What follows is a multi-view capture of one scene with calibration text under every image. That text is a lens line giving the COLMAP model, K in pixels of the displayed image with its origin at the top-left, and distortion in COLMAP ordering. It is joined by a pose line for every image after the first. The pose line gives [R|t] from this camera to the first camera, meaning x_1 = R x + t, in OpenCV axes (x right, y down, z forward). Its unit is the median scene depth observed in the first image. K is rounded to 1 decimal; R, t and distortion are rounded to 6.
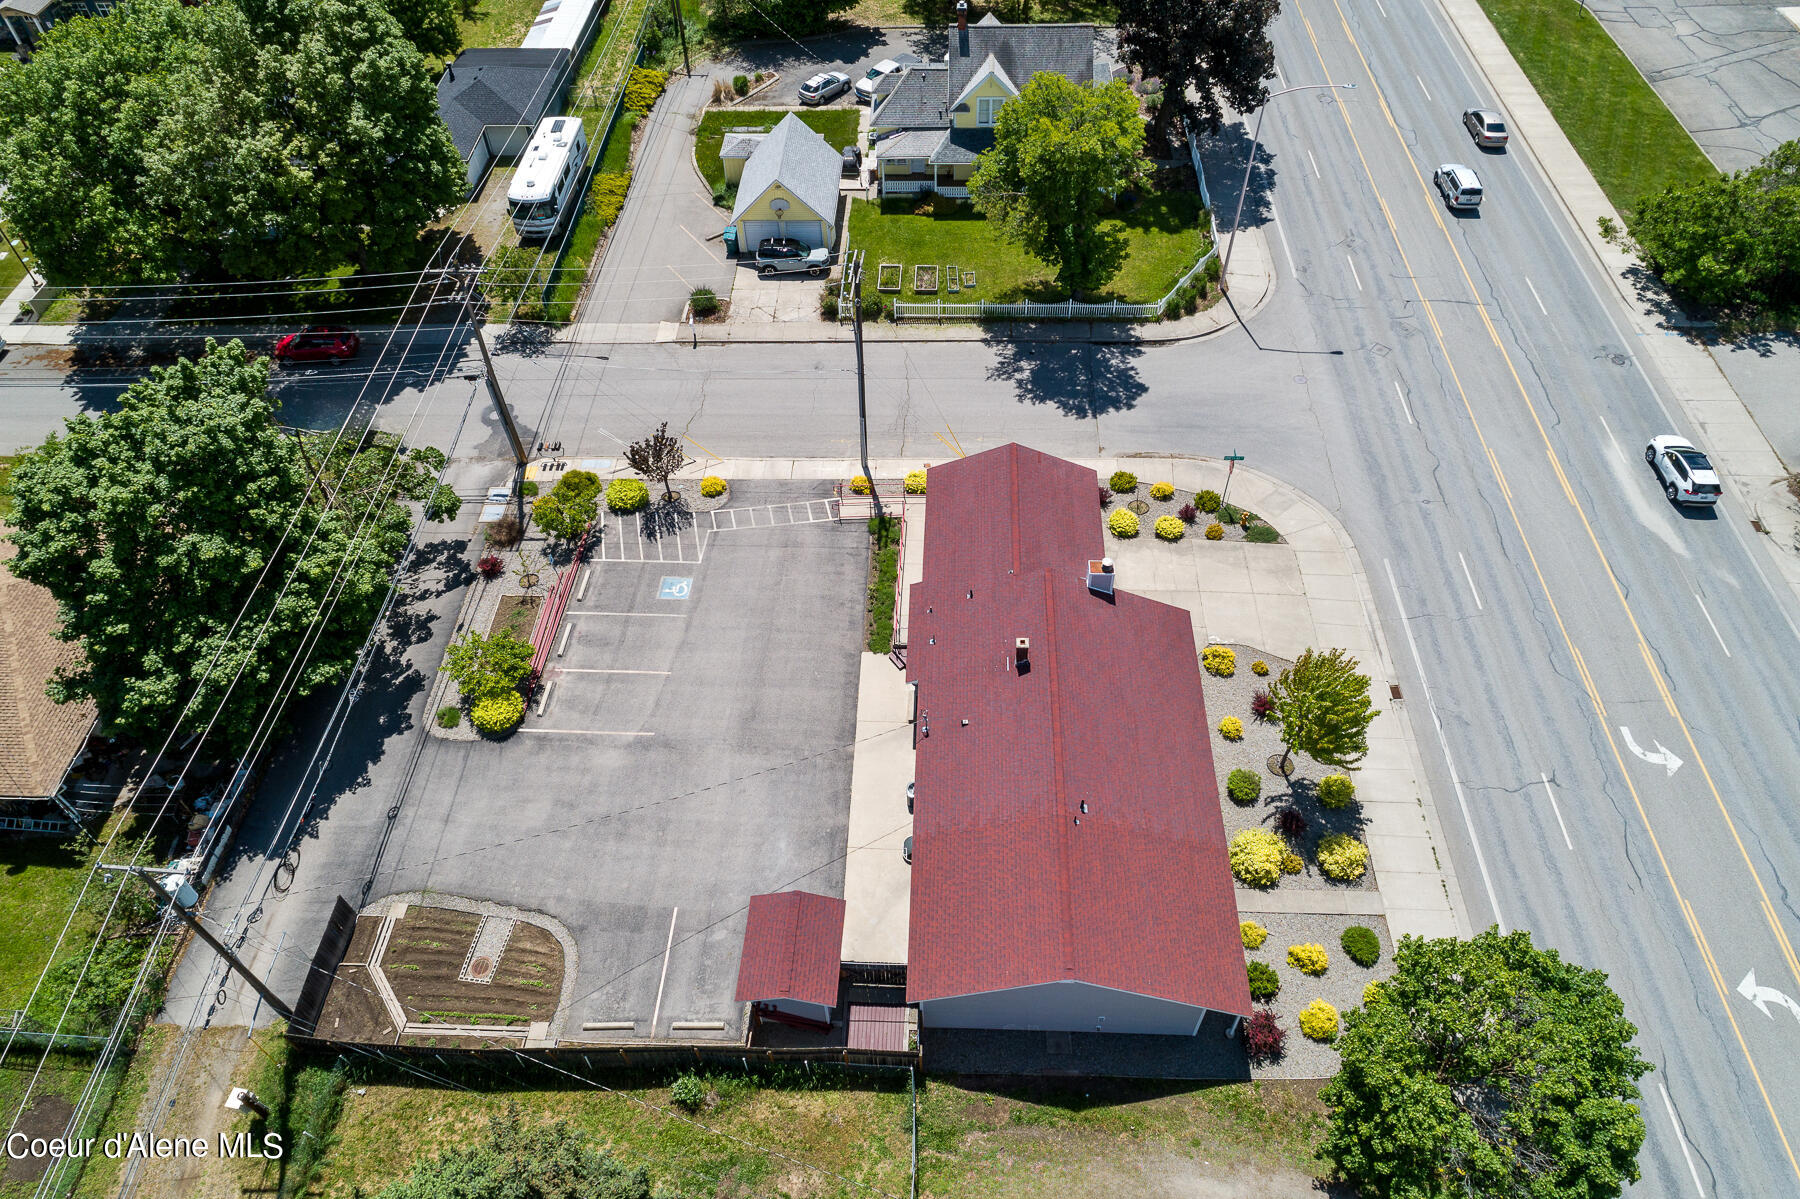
lens RADIAL K [[1188.6, 0, 900.0], [0, 1188.6, 599.5], [0, 0, 1]] dist [-0.007823, 0.002026]
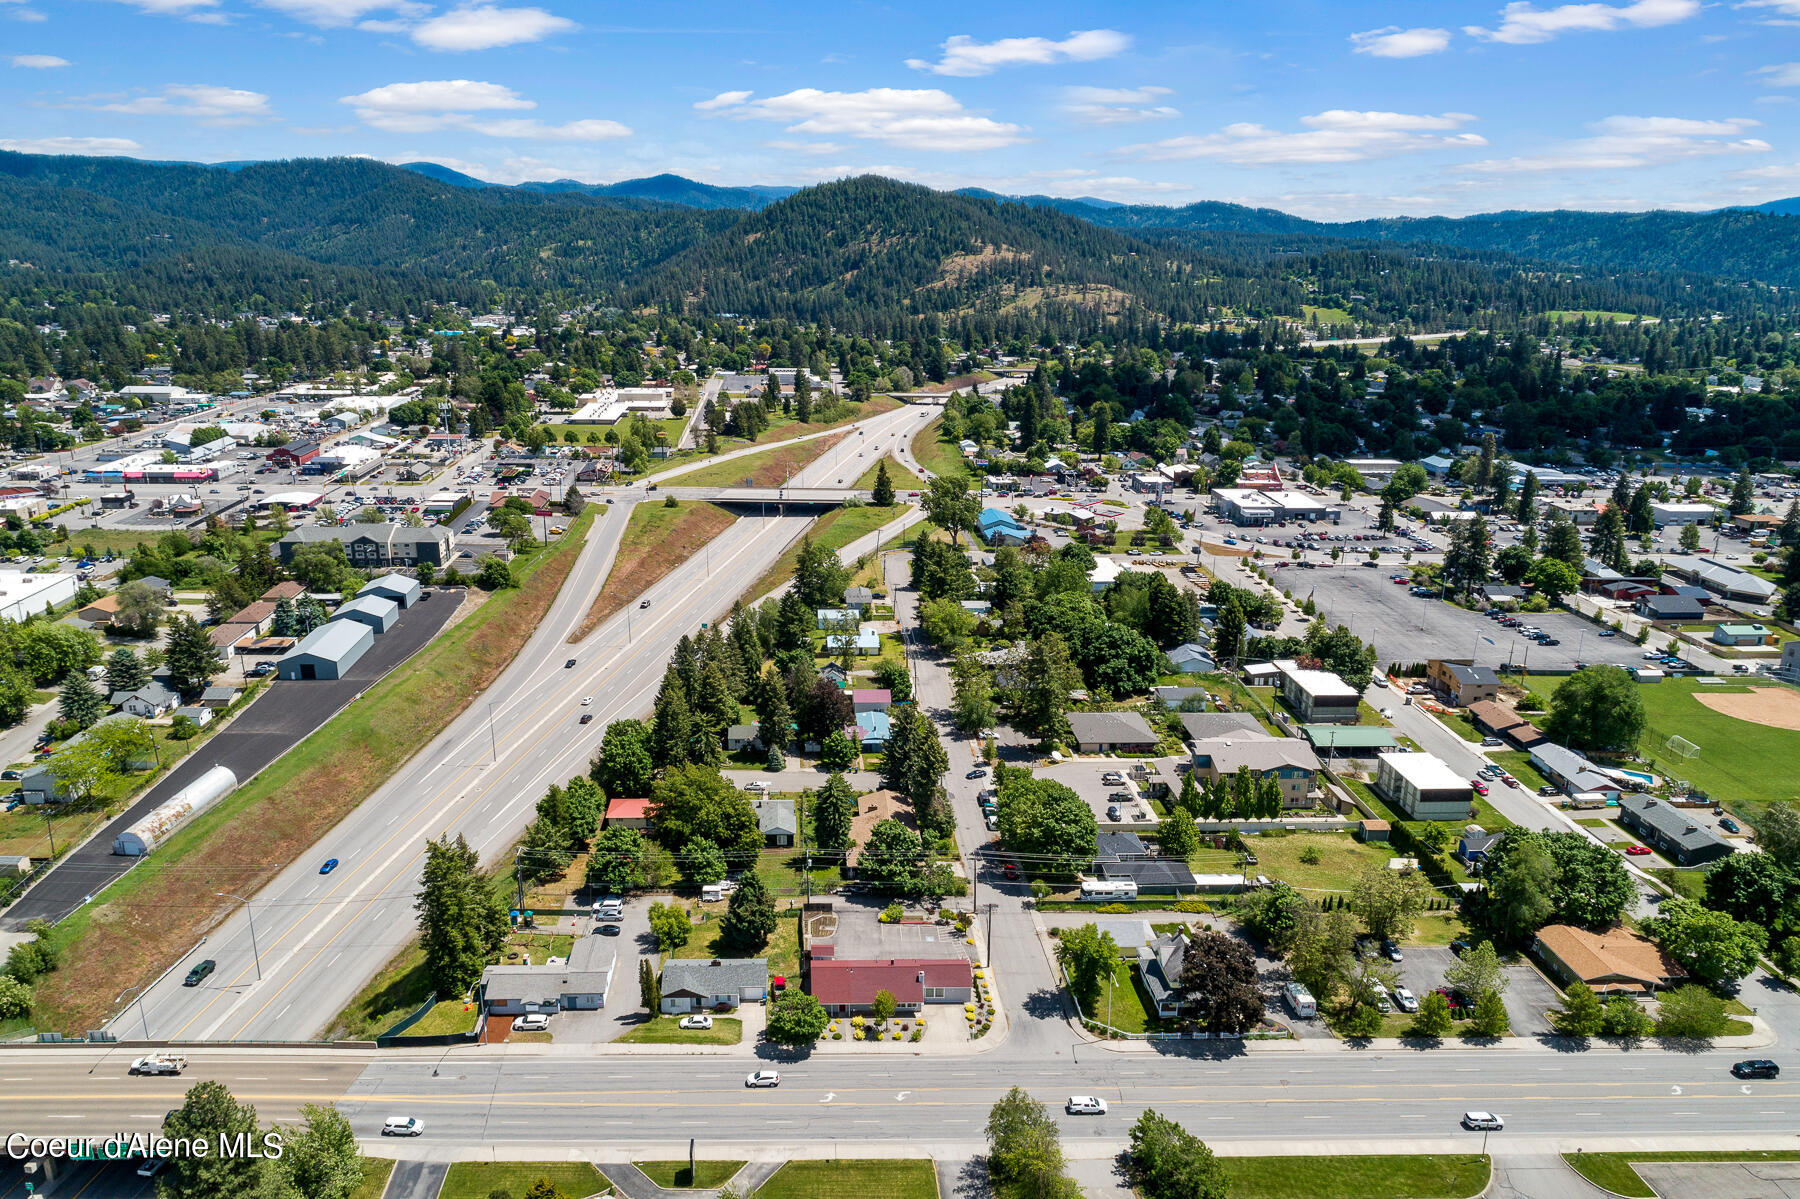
lens RADIAL K [[1268.4, 0, 834.5], [0, 1268.4, 593.2], [0, 0, 1]] dist [-0.000704, 0.001211]
pose [[0.070514, 0.298344, -0.951850, 2.937910], [-0.763893, 0.629794, 0.140810, -0.924106], [0.641479, 0.717182, 0.272312, -0.954443]]
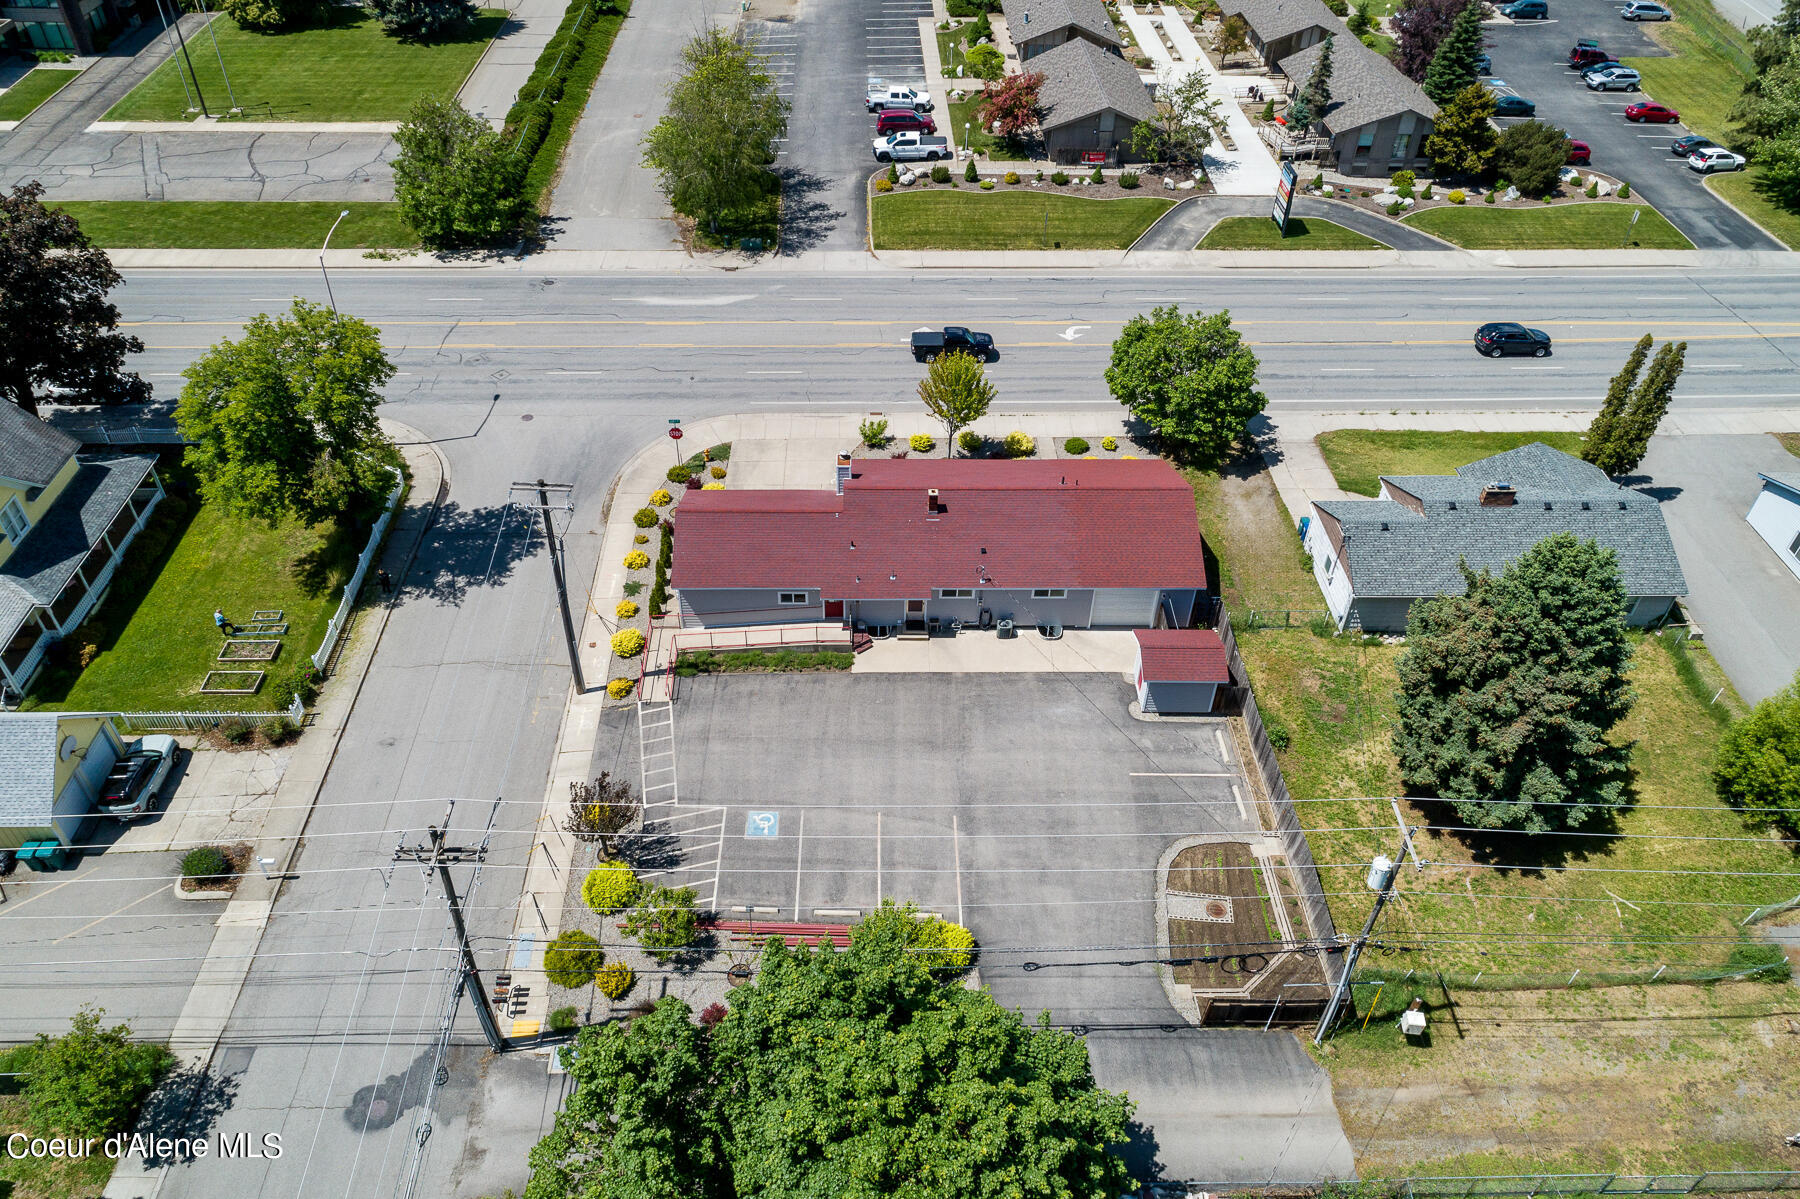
lens RADIAL K [[1262.7, 0, 900.0], [0, 1262.7, 599.5], [0, 0, 1]] dist [-0.002153, 0.002342]
pose [[-0.068163, -0.637081, 0.767777, -0.741795], [0.742344, 0.481758, 0.465655, -0.415418], [-0.666542, 0.601695, 0.440096, 0.363390]]
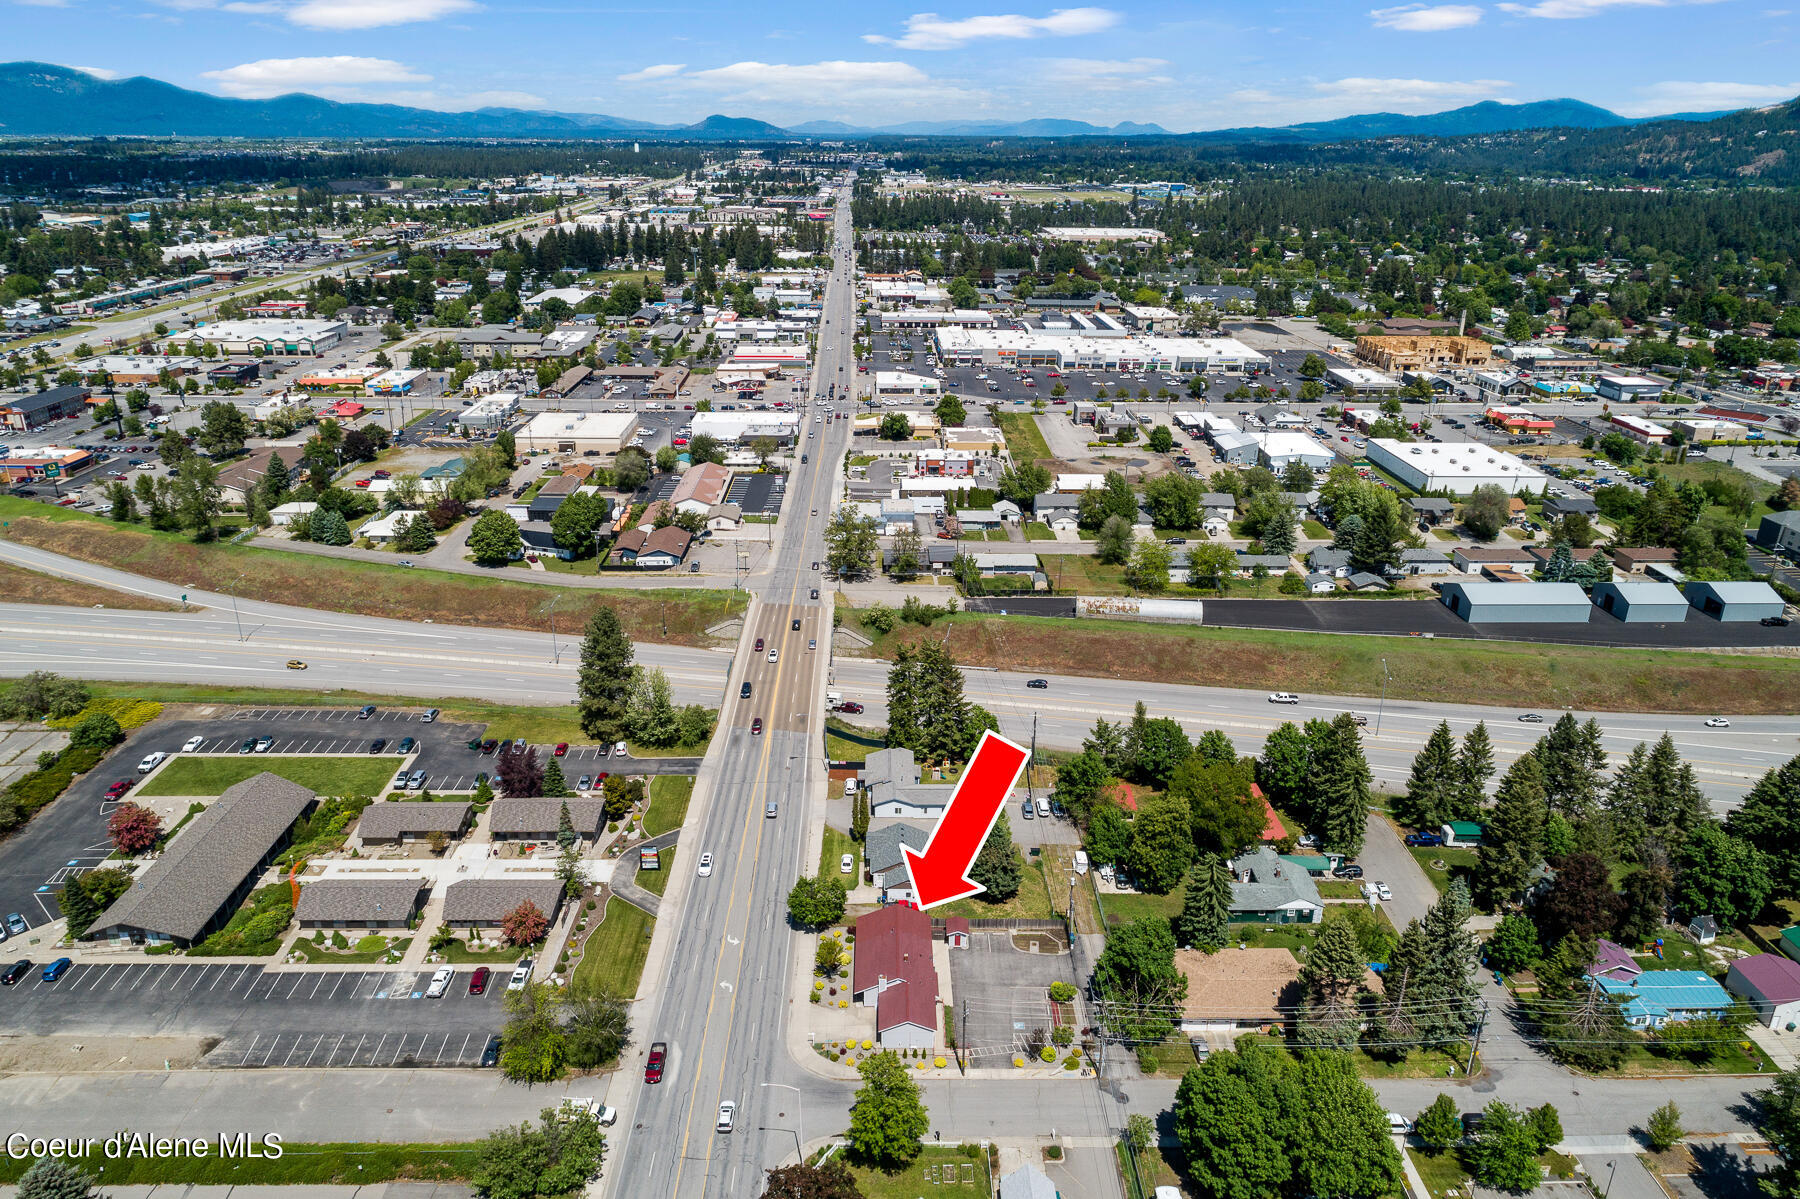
lens RADIAL K [[1206.8, 0, 900.0], [0, 1206.8, 599.5], [0, 0, 1]] dist [-0.003224, 0.005629]
pose [[-0.998461, 0.030798, -0.046111, 0.193589], [-0.033164, 0.334775, 0.941714, -2.876993], [0.044440, 0.941795, -0.333238, 0.888537]]
